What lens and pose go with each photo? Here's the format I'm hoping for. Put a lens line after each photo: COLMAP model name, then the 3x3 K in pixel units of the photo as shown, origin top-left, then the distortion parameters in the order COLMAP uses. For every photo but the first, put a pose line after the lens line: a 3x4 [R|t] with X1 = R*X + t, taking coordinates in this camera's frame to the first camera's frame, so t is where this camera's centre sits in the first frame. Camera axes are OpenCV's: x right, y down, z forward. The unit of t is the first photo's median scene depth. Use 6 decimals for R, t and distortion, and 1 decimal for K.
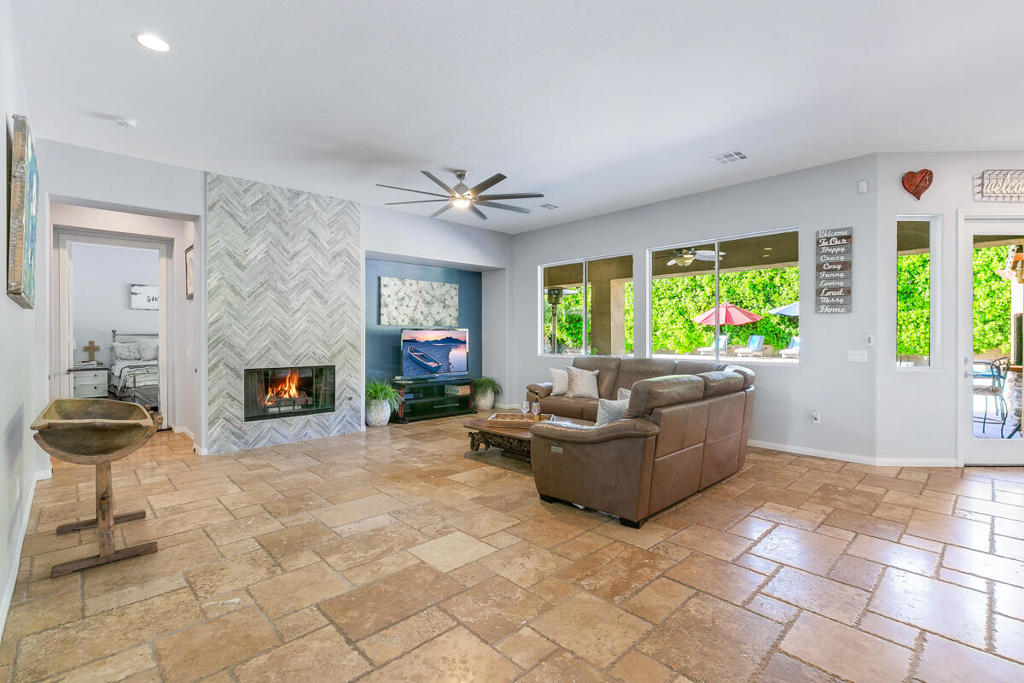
lens RADIAL K [[465.9, 0, 515.0], [0, 465.9, 335.5], [0, 0, 1]] dist [-0.000960, -0.000329]
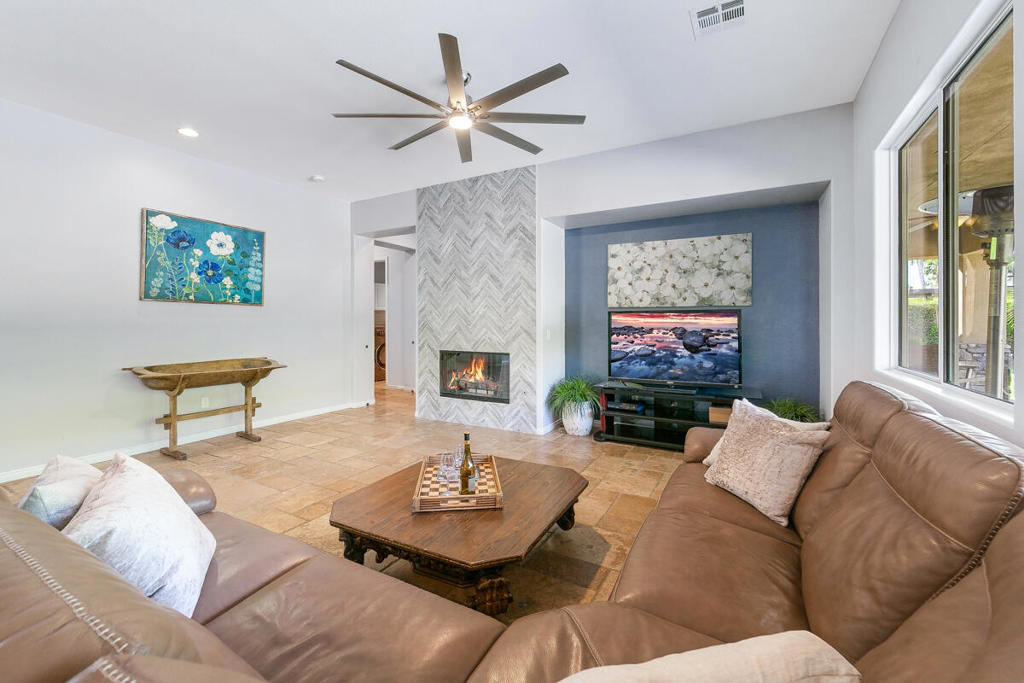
lens RADIAL K [[426.6, 0, 510.3], [0, 426.6, 323.3], [0, 0, 1]] dist [-0.011079, -0.000380]
pose [[0.291175, 0.003842, -0.956662, 0.474596], [0.001222, 0.999990, 0.004388, 0.001364], [0.956669, -0.002446, 0.291167, 0.868710]]
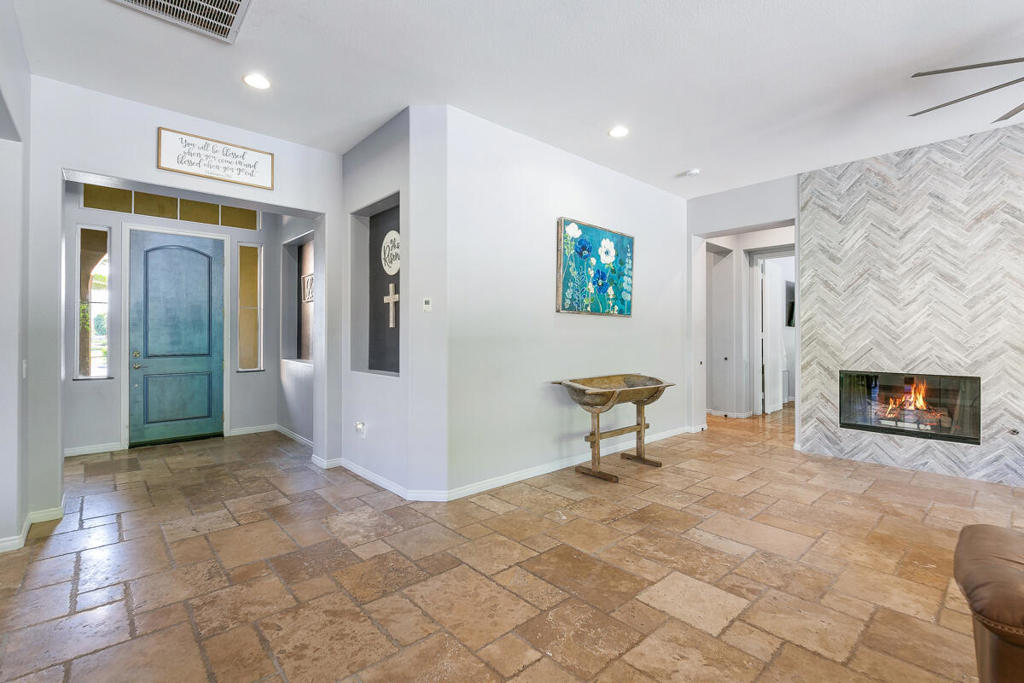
lens RADIAL K [[463.4, 0, 503.4], [0, 463.4, 332.8], [0, 0, 1]] dist [-0.010087, -0.000182]
pose [[-0.043865, -0.002297, -0.999035, 0.362357], [-0.000265, 0.999997, -0.002287, 0.000280], [0.999037, 0.000164, -0.043866, 0.378749]]
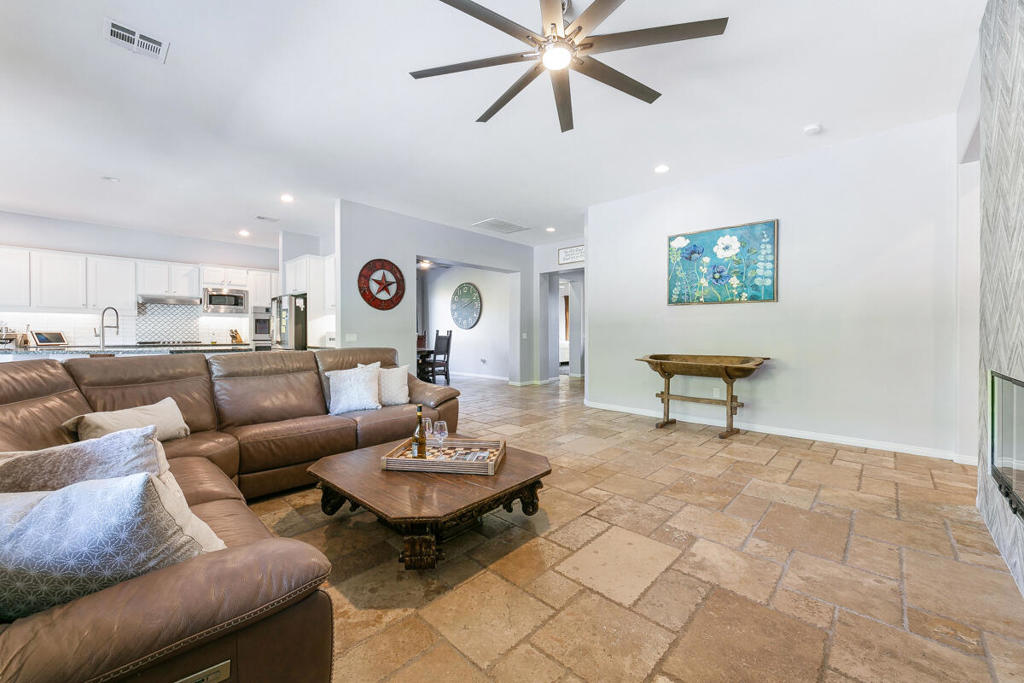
lens RADIAL K [[396.8, 0, 507.9], [0, 396.8, 335.6], [0, 0, 1]] dist [0.001038, 0.000057]
pose [[-0.999311, 0.001347, -0.037079, -0.039786], [0.001170, 0.999988, 0.004806, 0.031491], [0.037085, 0.004760, -0.999301, 1.419115]]
